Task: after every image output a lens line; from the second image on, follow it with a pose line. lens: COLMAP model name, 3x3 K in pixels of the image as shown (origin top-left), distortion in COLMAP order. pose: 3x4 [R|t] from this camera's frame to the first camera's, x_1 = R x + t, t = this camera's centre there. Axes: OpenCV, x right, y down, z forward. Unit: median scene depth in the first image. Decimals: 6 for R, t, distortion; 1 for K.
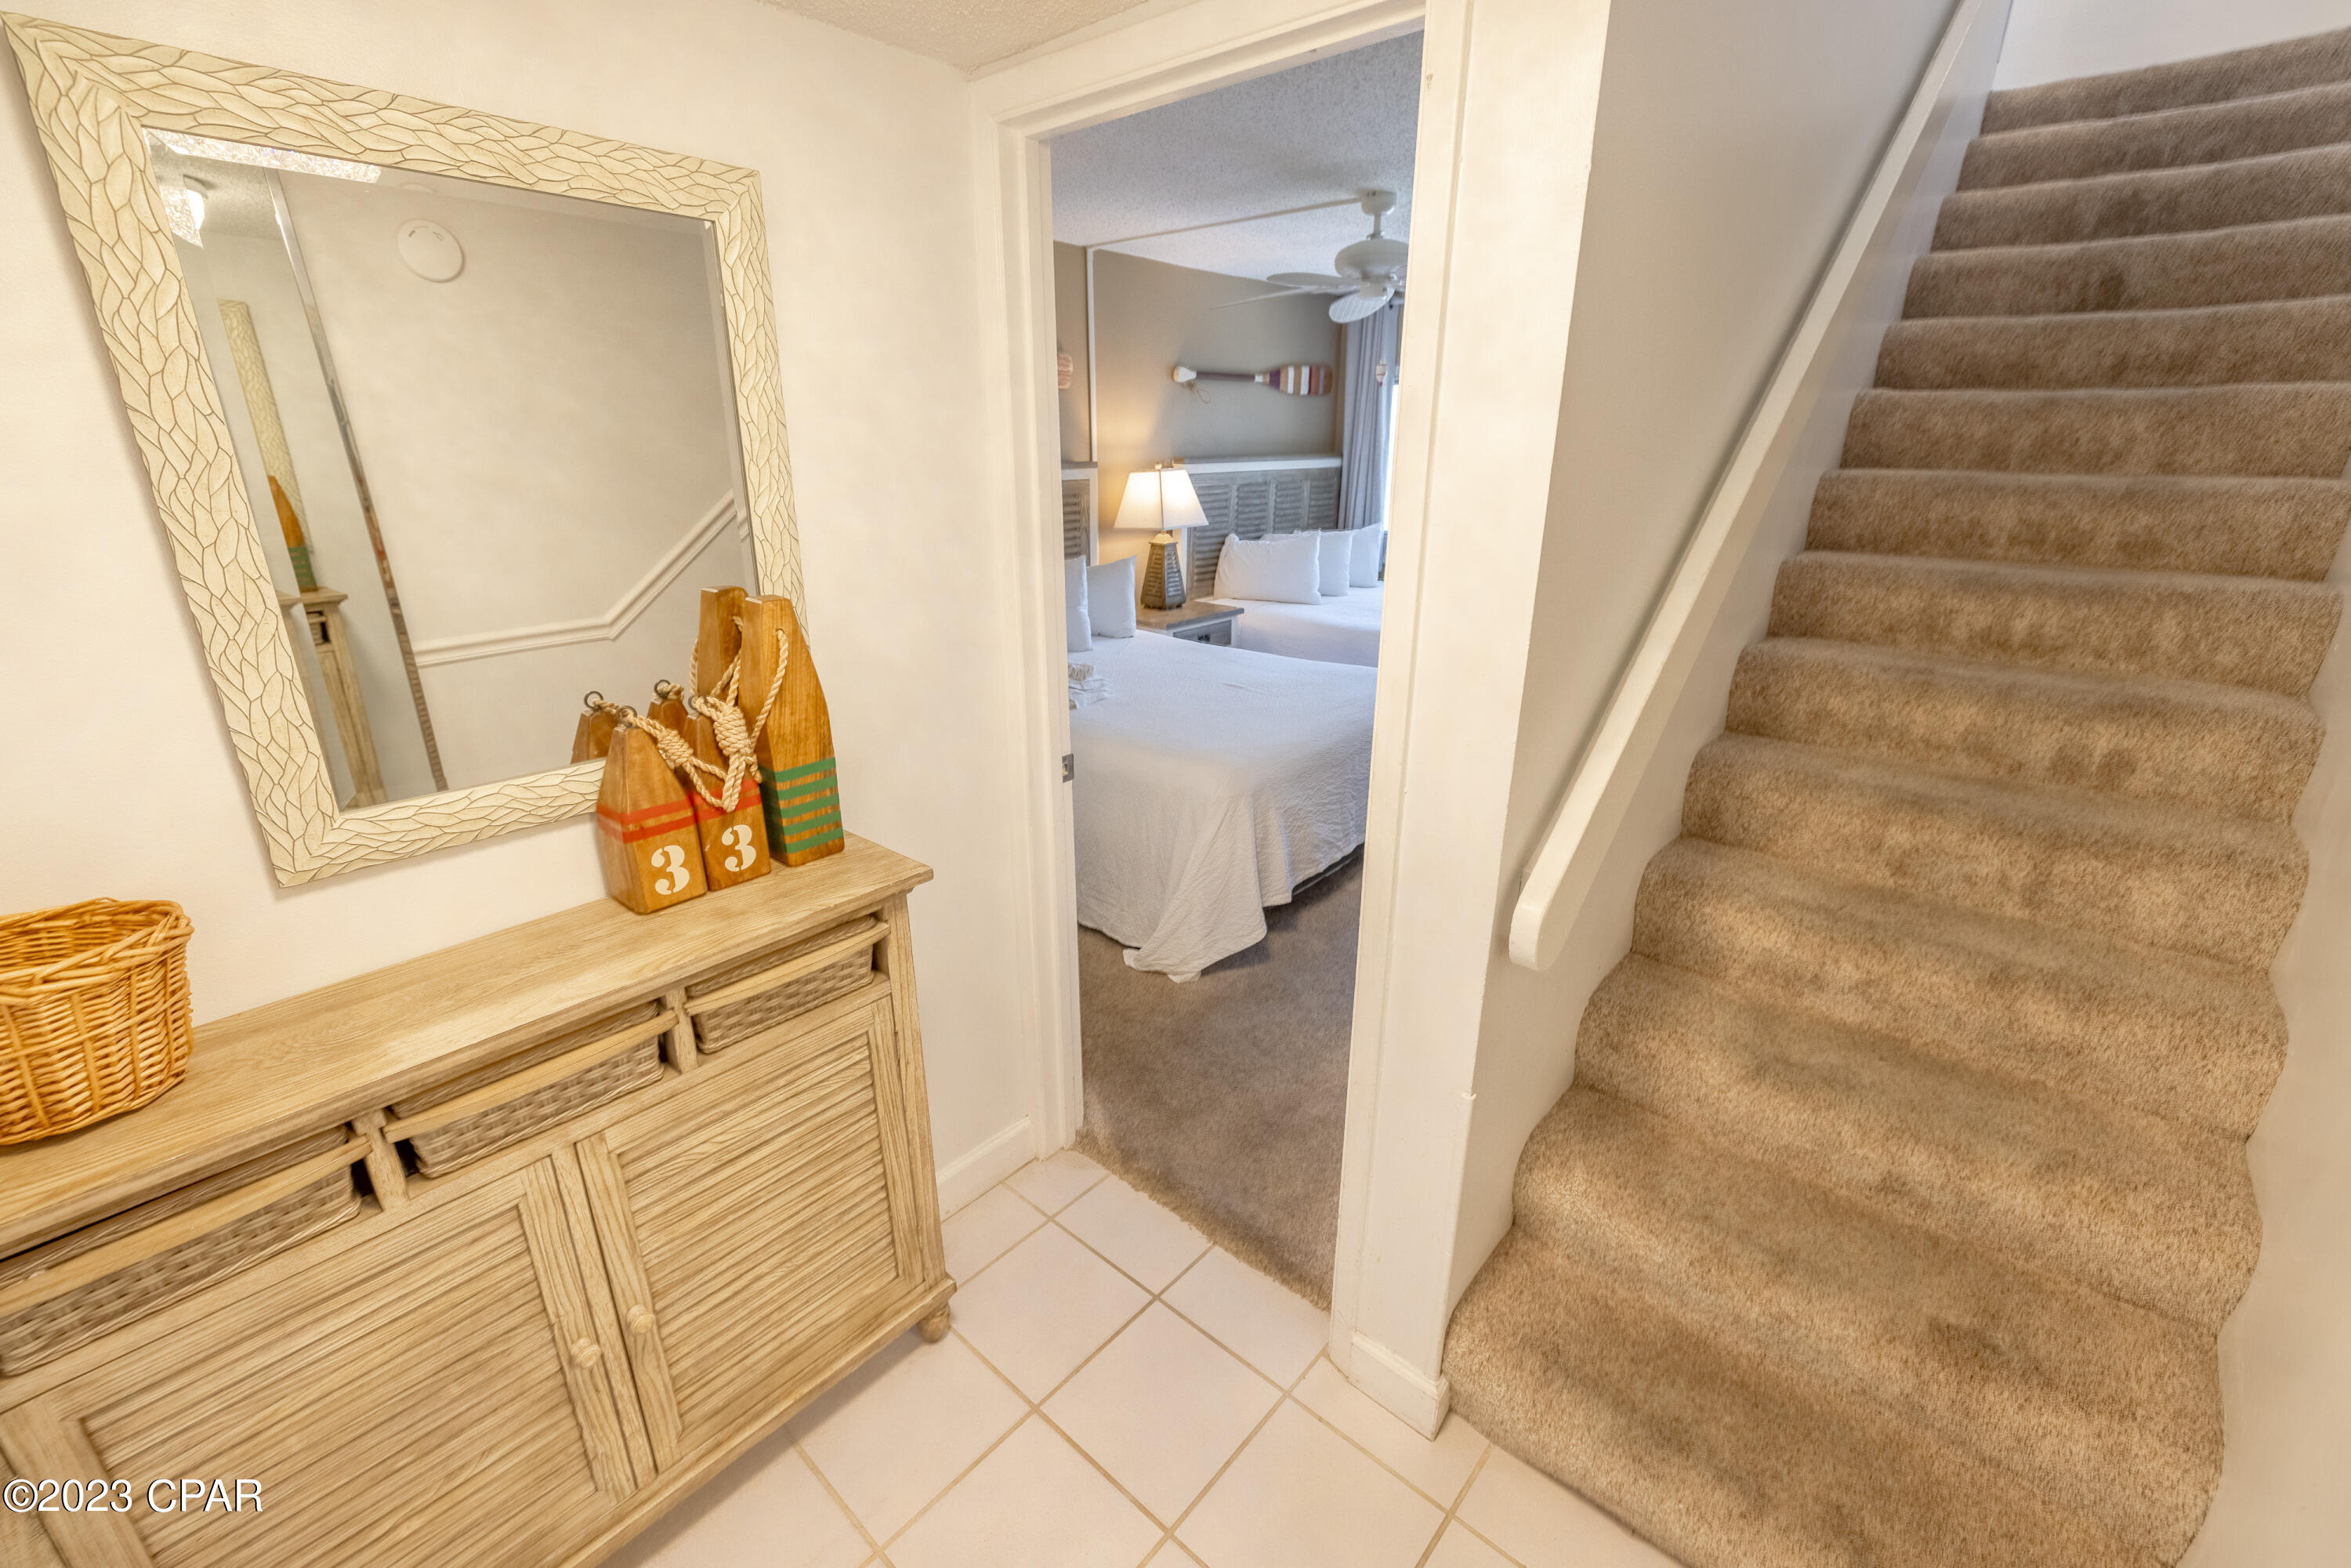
lens RADIAL K [[1007.0, 0, 1170.9], [0, 1007.0, 776.7], [0, 0, 1]] dist [-0.001174, -0.000083]
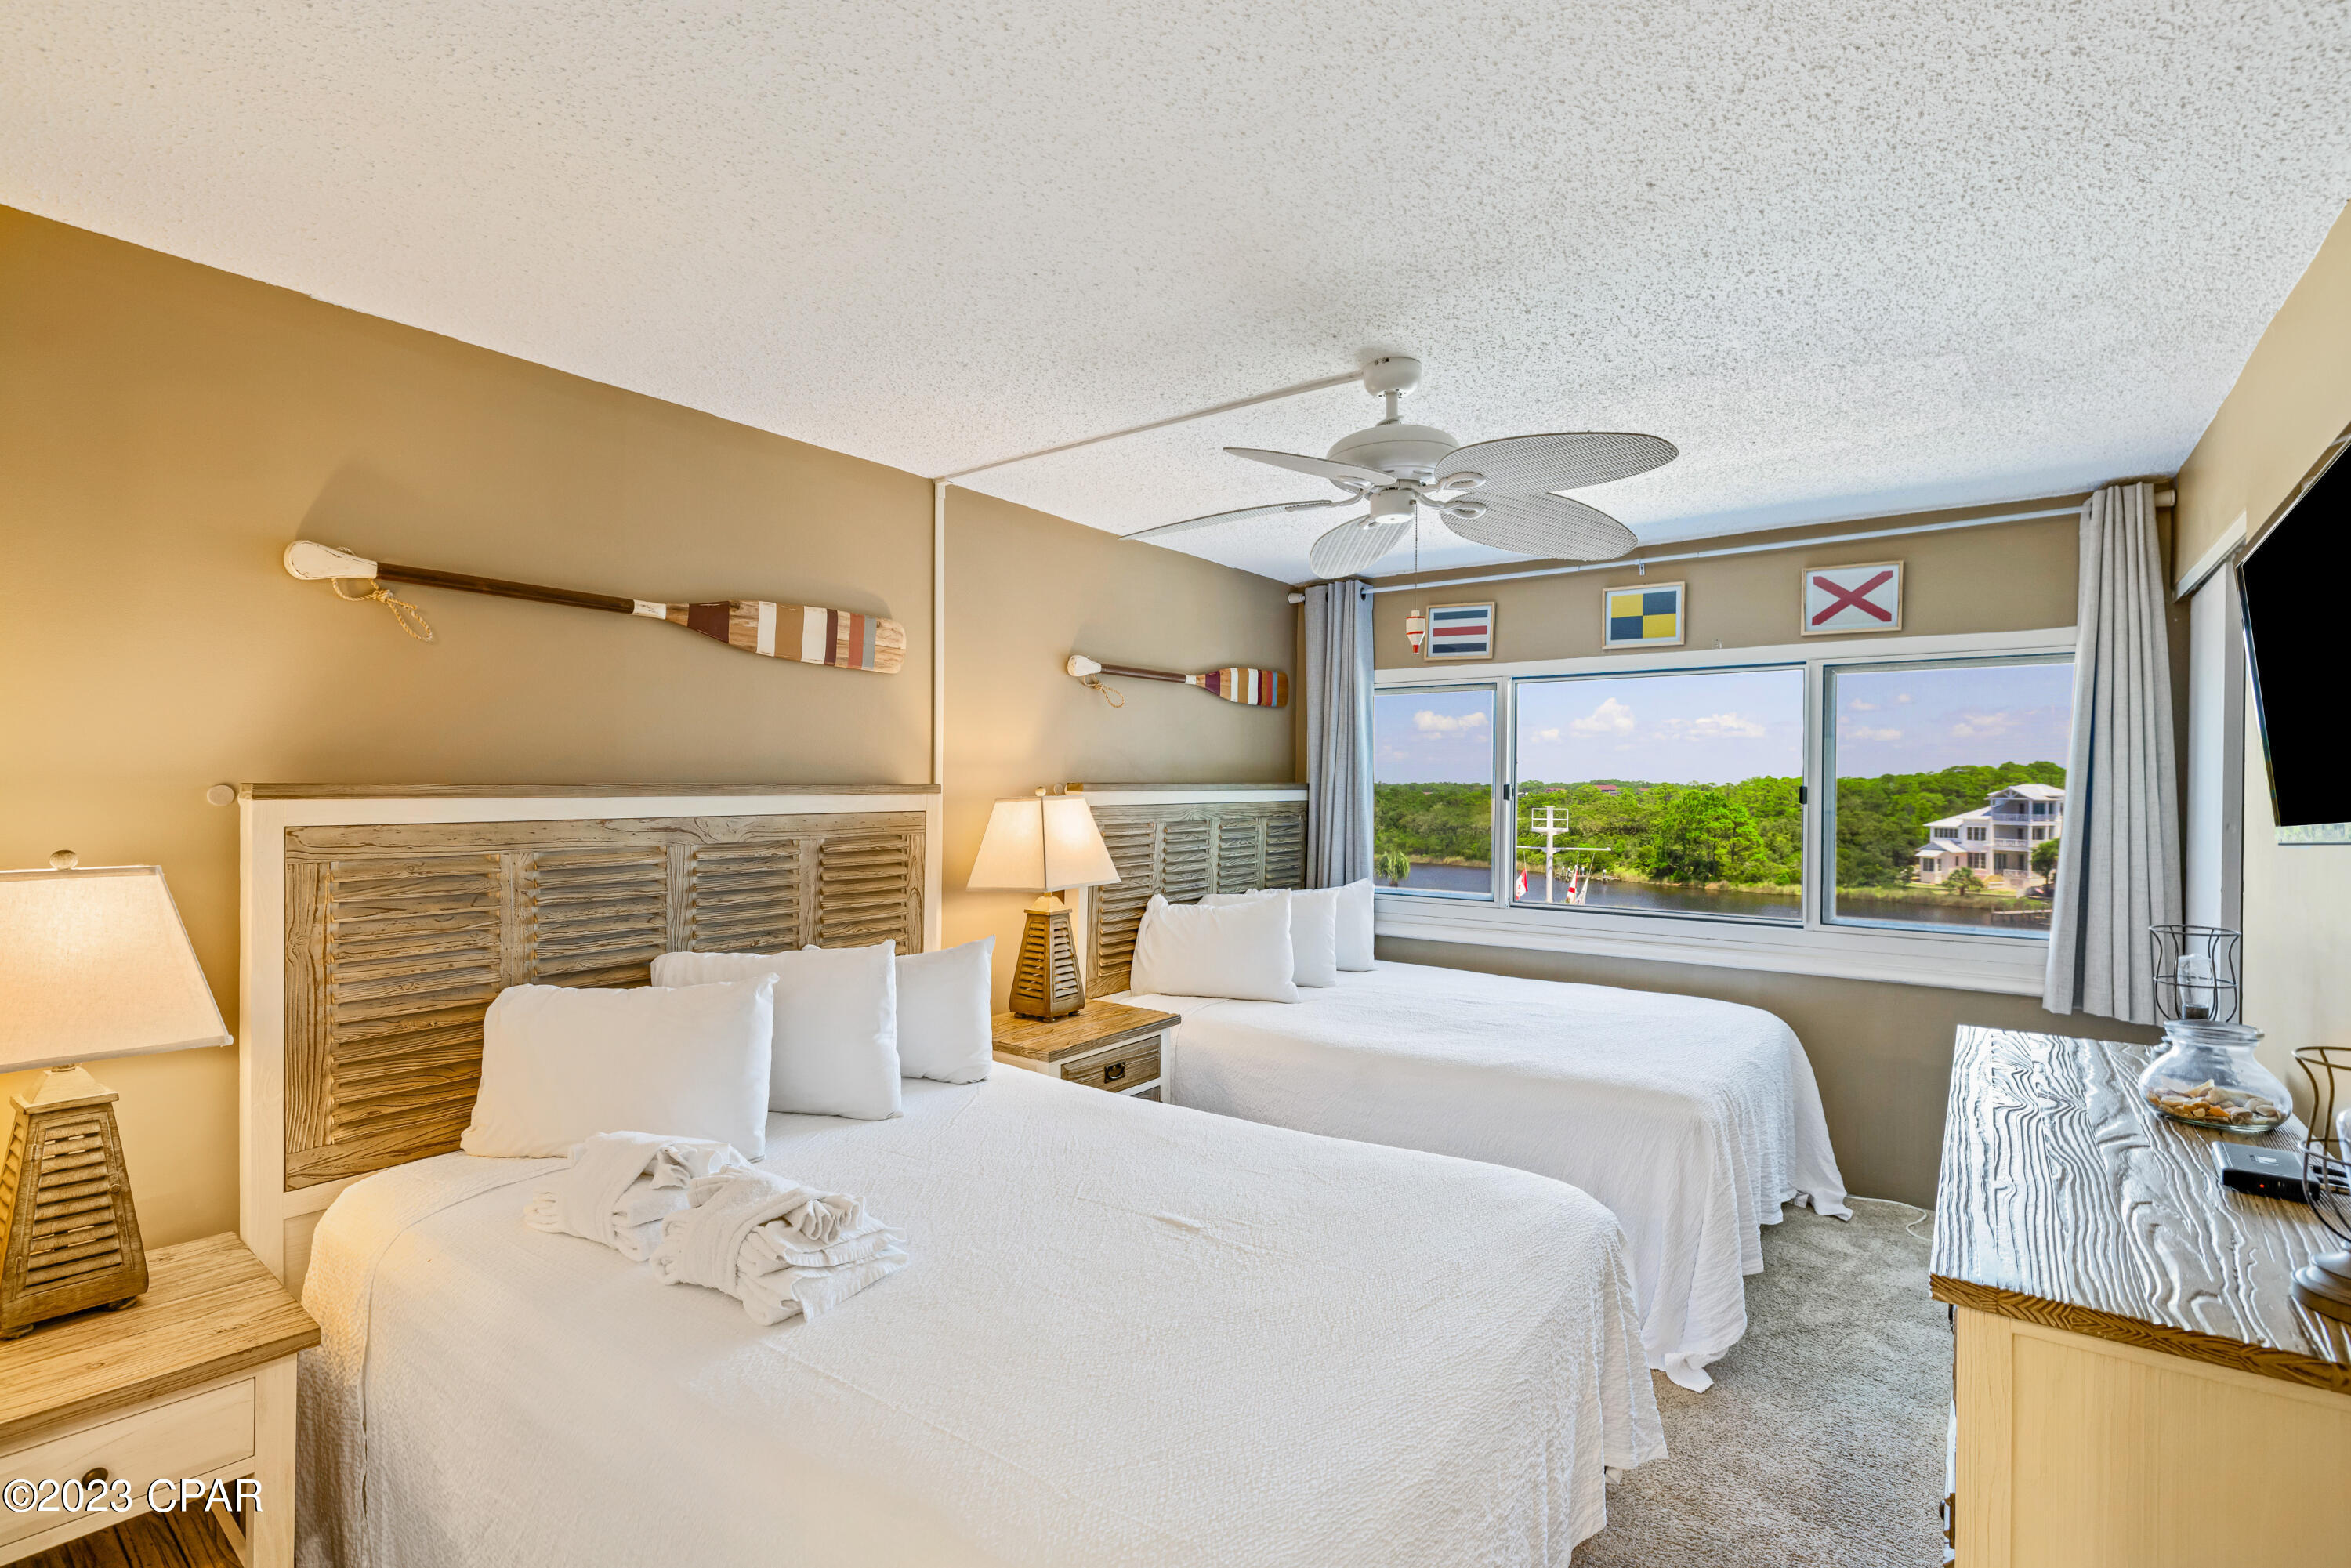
lens RADIAL K [[1100.9, 0, 1178.5], [0, 1100.9, 814.3], [0, 0, 1]] dist [0.000512, 0.000358]
pose [[0.996214, 0.003458, 0.086863, 0.012787], [0.022506, 0.954883, -0.296128, -0.082618], [-0.083968, 0.296962, 0.951190, 0.316413]]
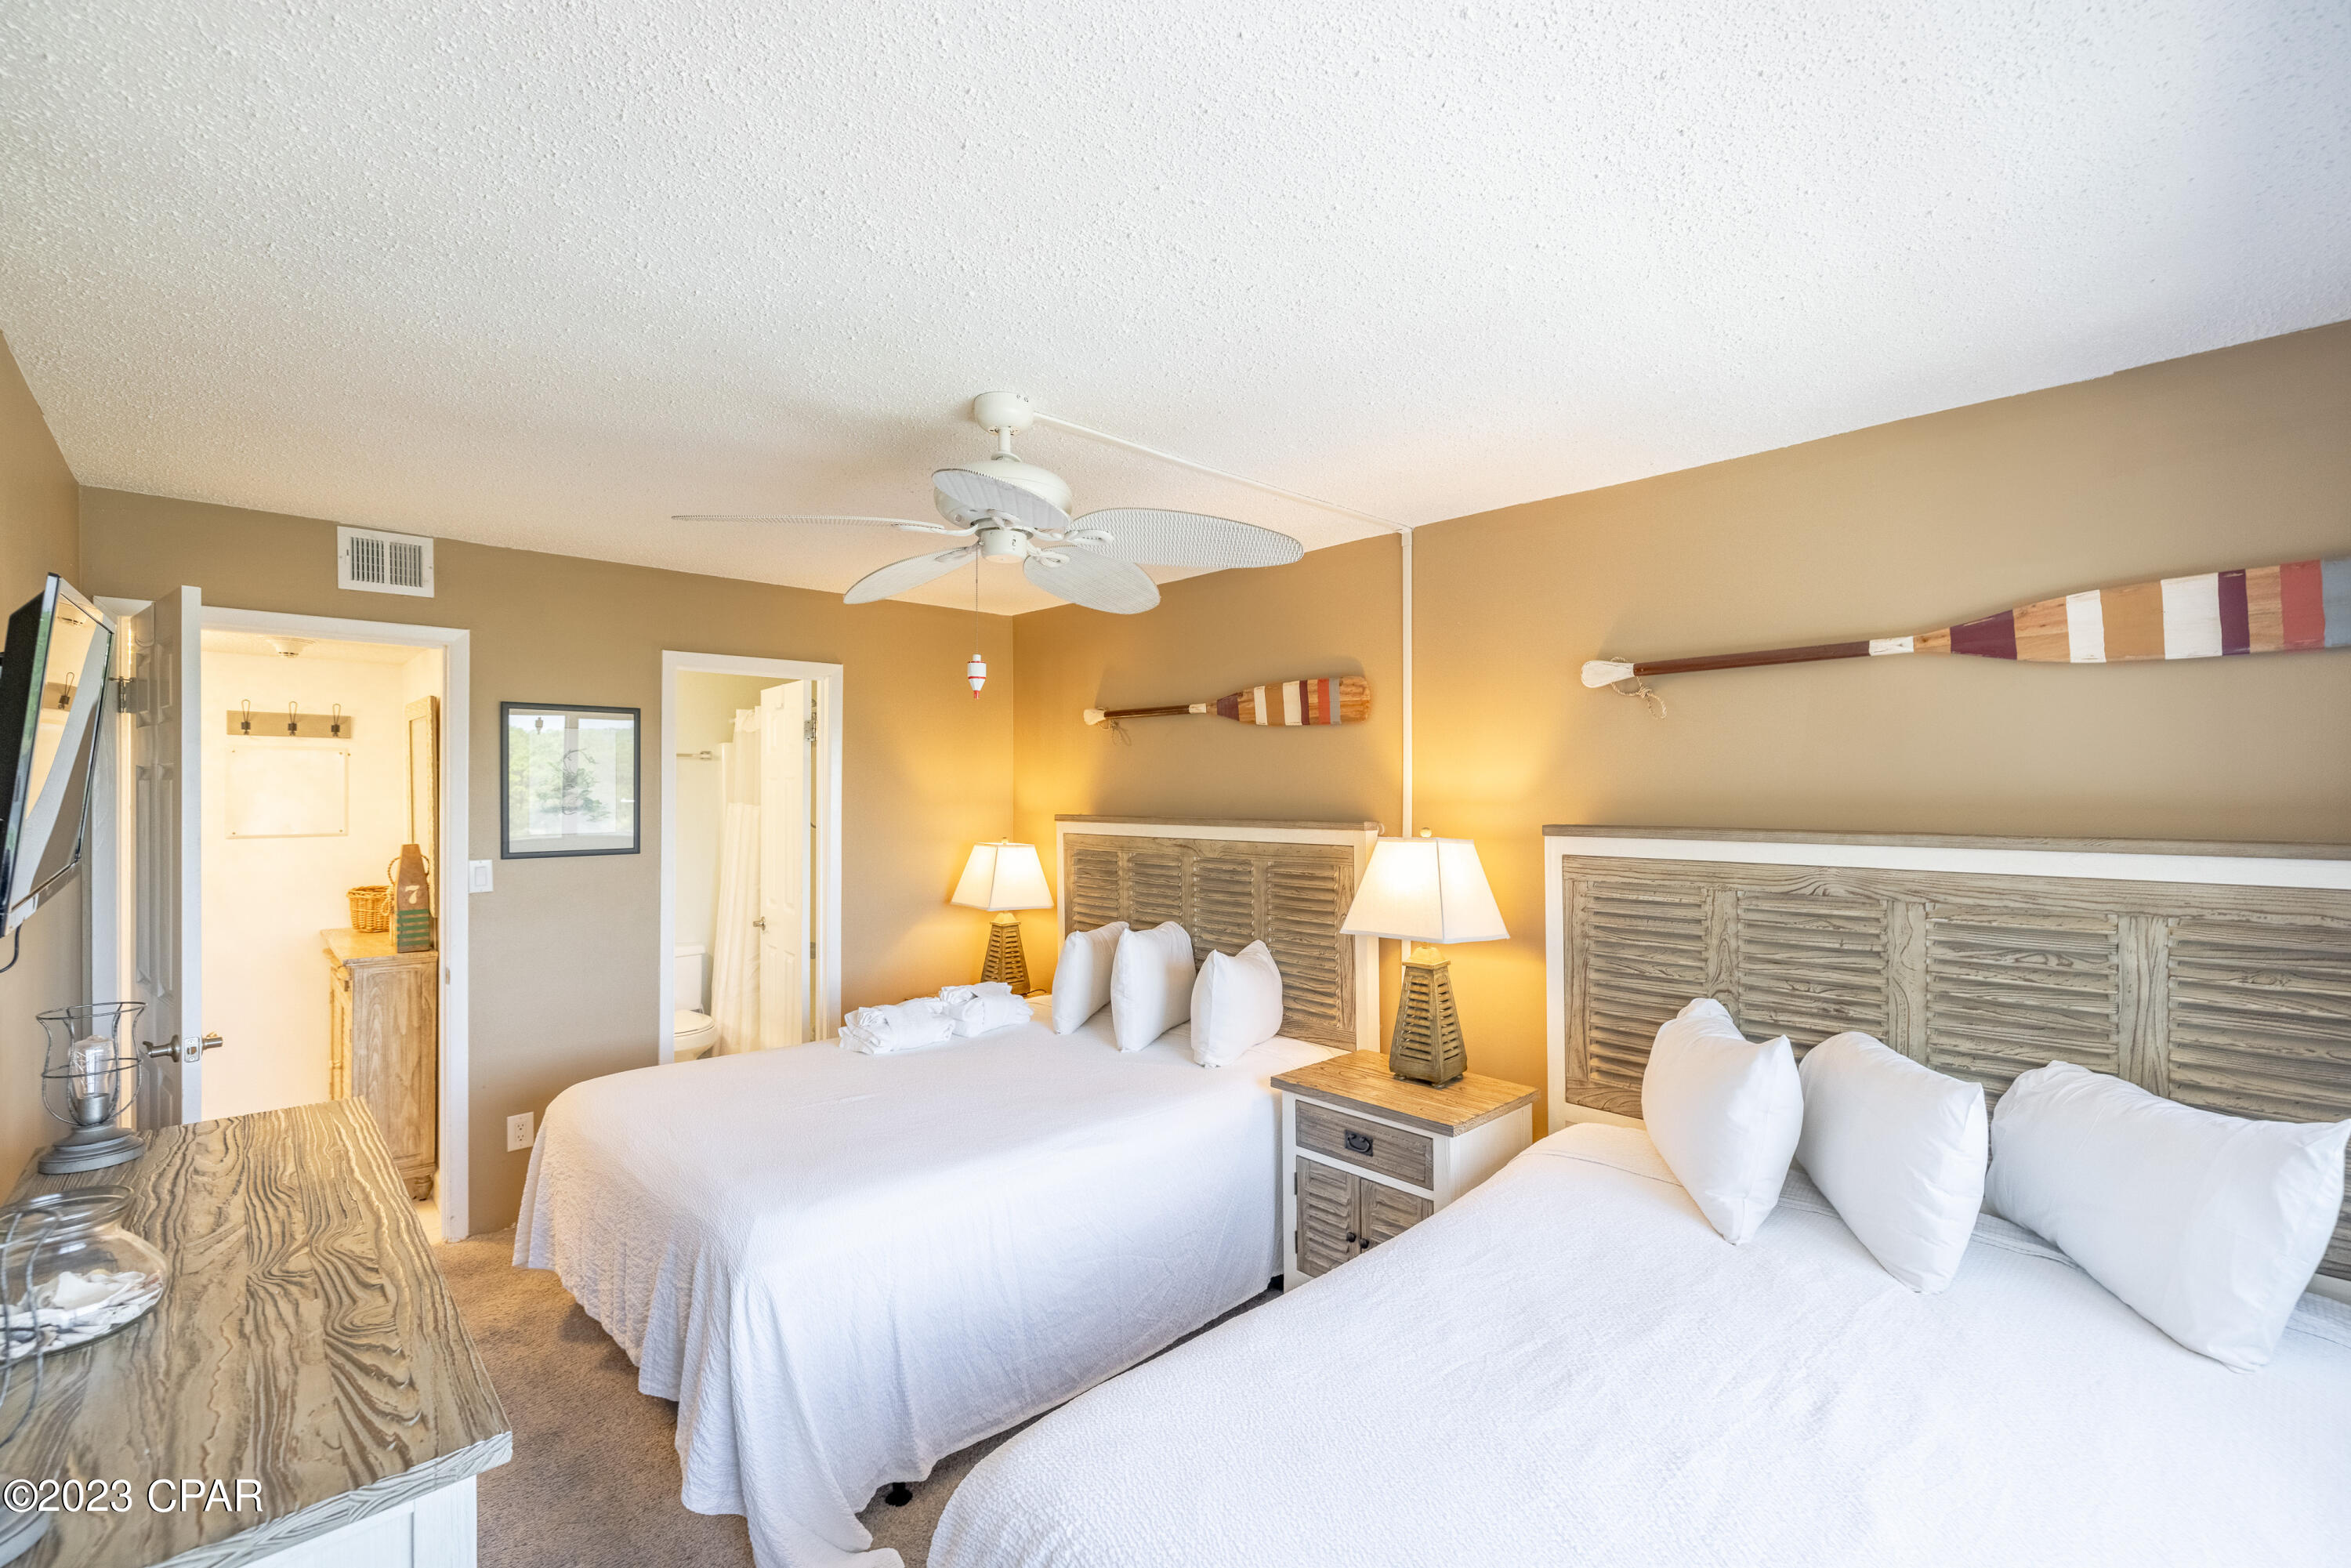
lens RADIAL K [[1007.0, 0, 1170.9], [0, 1007.0, 776.7], [0, 0, 1]] dist [-0.001174, -0.000083]
pose [[-0.099838, 0.008879, -0.994964, 0.544931], [-0.301172, 0.952783, 0.038724, -0.297095], [0.948329, 0.303522, -0.092450, 0.841368]]
